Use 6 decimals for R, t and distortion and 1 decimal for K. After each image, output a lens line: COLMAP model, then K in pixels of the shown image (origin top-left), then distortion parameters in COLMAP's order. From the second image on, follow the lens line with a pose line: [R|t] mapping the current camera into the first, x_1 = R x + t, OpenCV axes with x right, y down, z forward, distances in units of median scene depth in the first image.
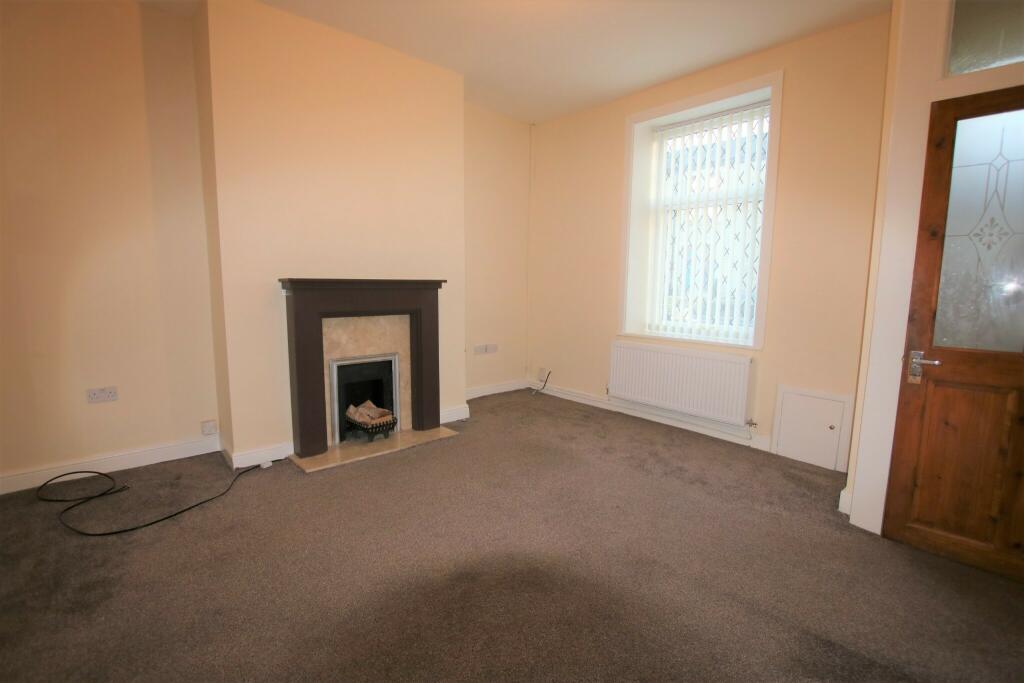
lens RADIAL K [[478.0, 0, 512.0], [0, 478.0, 341.5], [0, 0, 1]] dist [-0.028073, 0.000545]
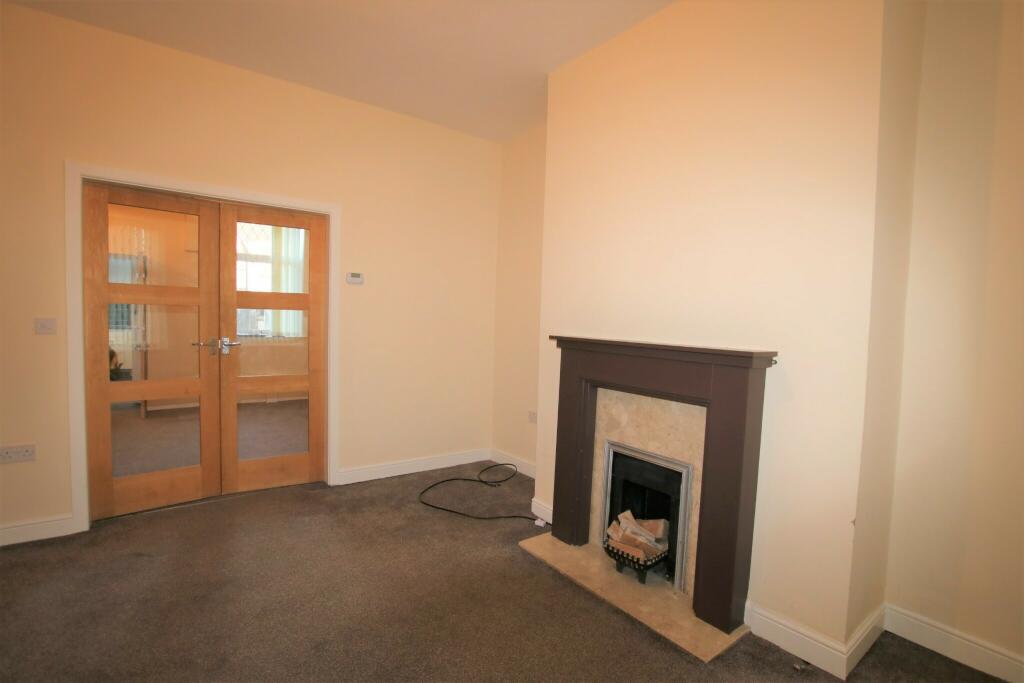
lens RADIAL K [[478.0, 0, 512.0], [0, 478.0, 341.5], [0, 0, 1]] dist [-0.028073, 0.000545]
pose [[-0.051511, 0.045316, -0.997644, 0.402069], [-0.163156, 0.985166, 0.053174, -0.135867], [0.985255, 0.165510, -0.043354, 0.818149]]
